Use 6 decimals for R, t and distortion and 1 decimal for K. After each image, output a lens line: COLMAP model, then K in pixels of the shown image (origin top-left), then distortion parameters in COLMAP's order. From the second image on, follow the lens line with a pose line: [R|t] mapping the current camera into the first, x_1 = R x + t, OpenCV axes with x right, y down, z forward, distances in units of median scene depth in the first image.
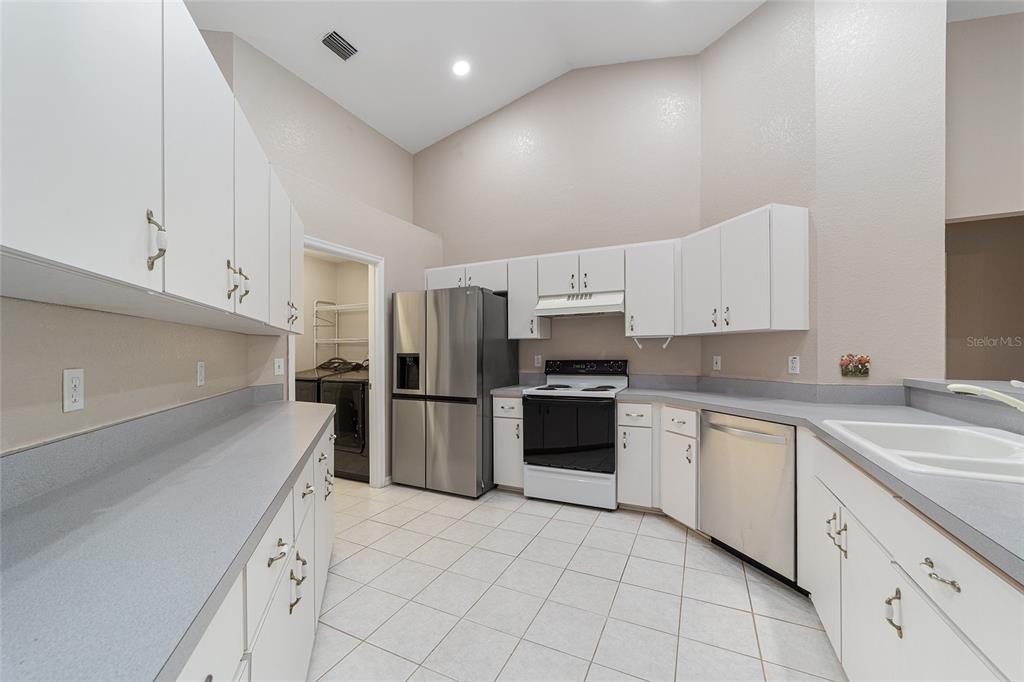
lens RADIAL K [[393.0, 0, 511.0], [0, 393.0, 349.2], [0, 0, 1]] dist [-0.001183, 0.000978]
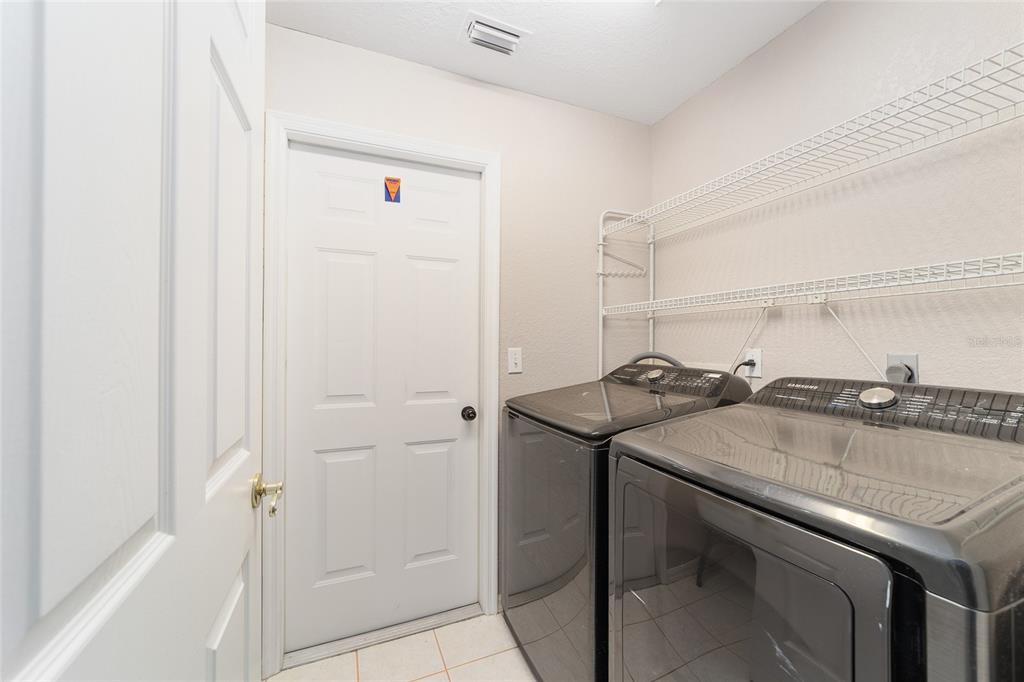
lens RADIAL K [[393.0, 0, 510.6], [0, 393.0, 342.1], [0, 0, 1]] dist [-0.001183, 0.000978]
pose [[0.756556, 0.000078, -0.653928, -0.306477], [0.001555, 0.999997, 0.001918, 0.009121], [0.653927, -0.002468, 0.756554, 0.635883]]
